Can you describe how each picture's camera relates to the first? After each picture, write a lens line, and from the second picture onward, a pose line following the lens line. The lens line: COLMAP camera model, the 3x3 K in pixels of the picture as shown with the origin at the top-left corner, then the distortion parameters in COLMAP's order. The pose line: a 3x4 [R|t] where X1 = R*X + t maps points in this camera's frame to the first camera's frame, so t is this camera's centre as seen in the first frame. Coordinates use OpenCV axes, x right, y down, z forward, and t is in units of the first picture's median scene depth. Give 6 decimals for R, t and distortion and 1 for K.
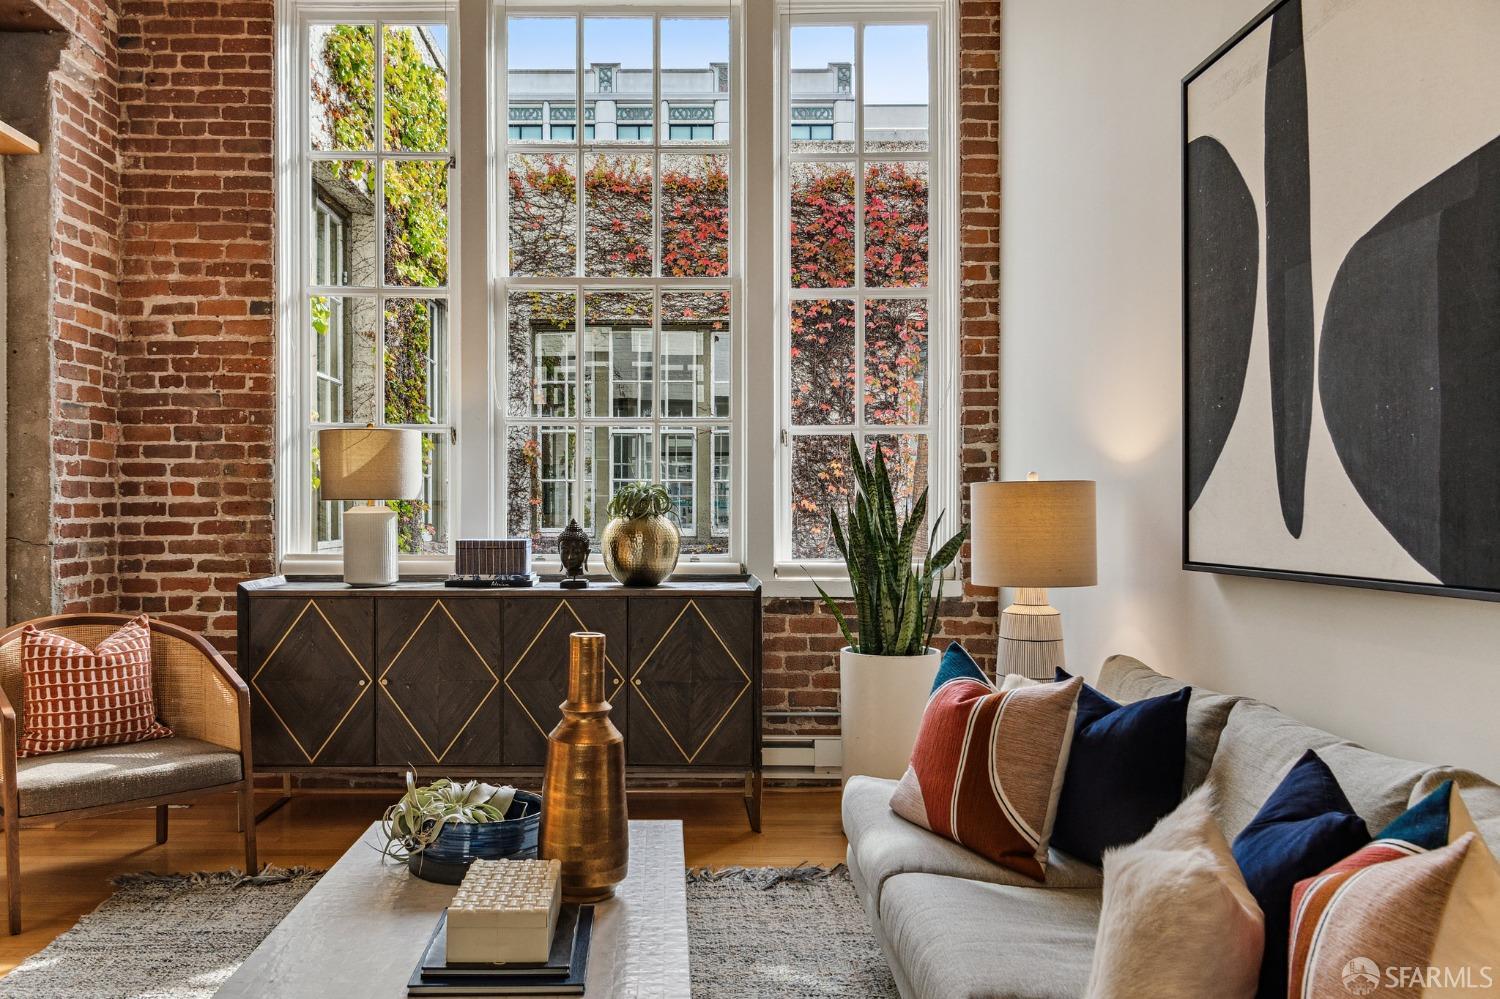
lens RADIAL K [[1151.9, 0, 669.5], [0, 1151.9, 524.0], [0, 0, 1]] dist [0.001972, -0.000429]
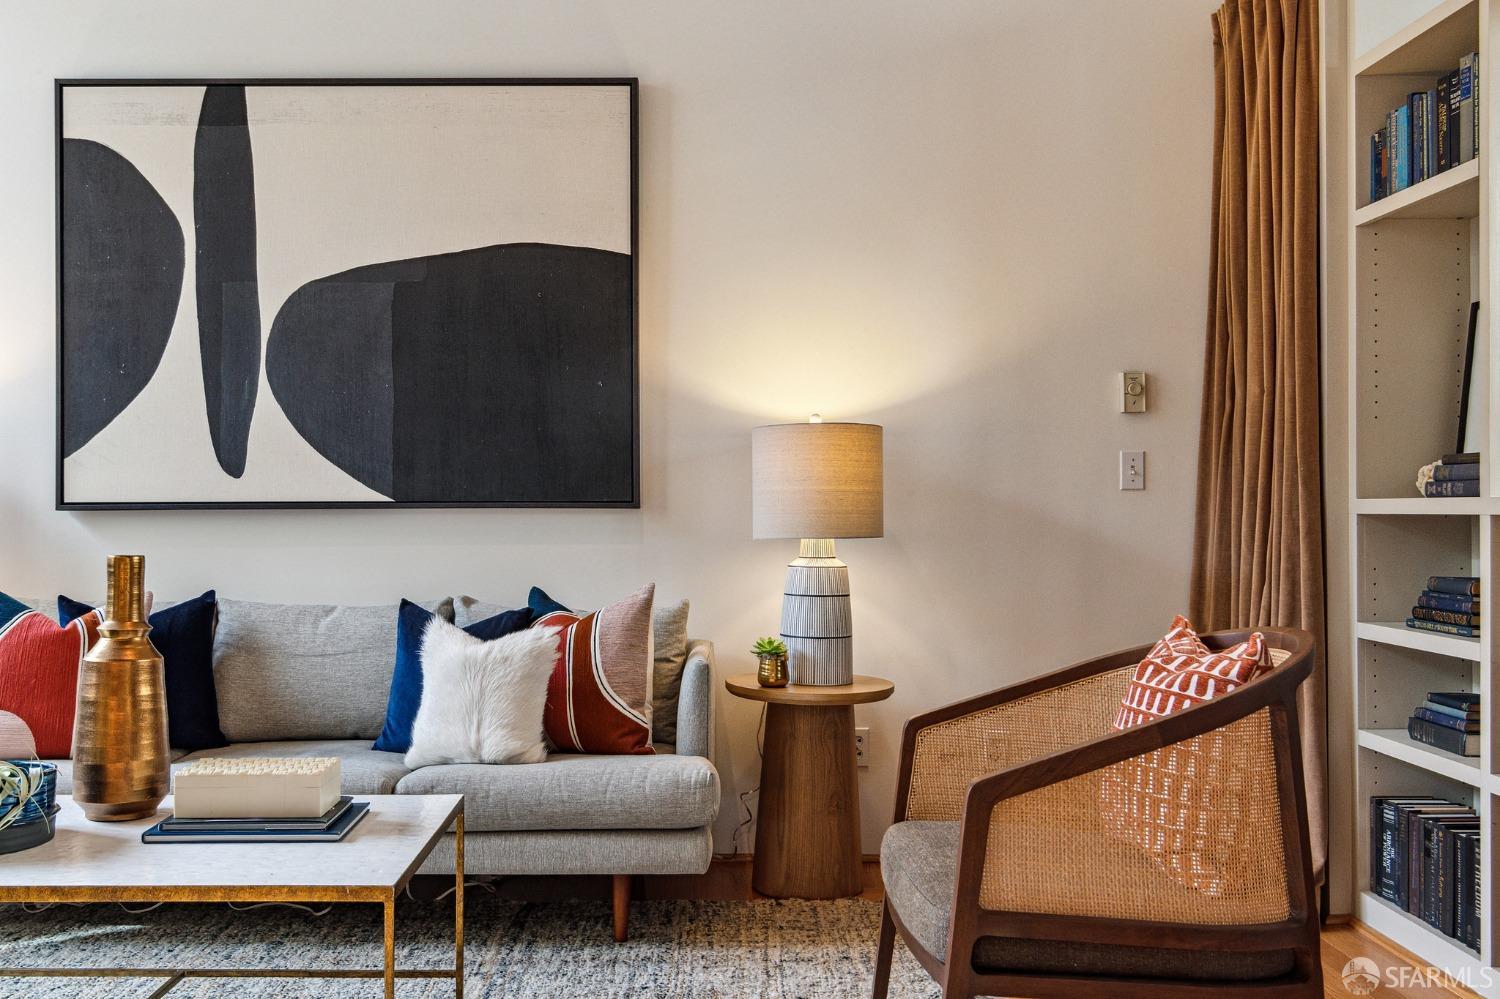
lens RADIAL K [[1474.5, 0, 704.8], [0, 1474.5, 506.2], [0, 0, 1]] dist [0.007220, -0.011501]
pose [[-0.007156, 0.002302, 0.999972, -0.611595], [0.012049, 0.999925, -0.002216, 0.028145], [-0.999902, 0.012033, -0.007183, 0.226855]]
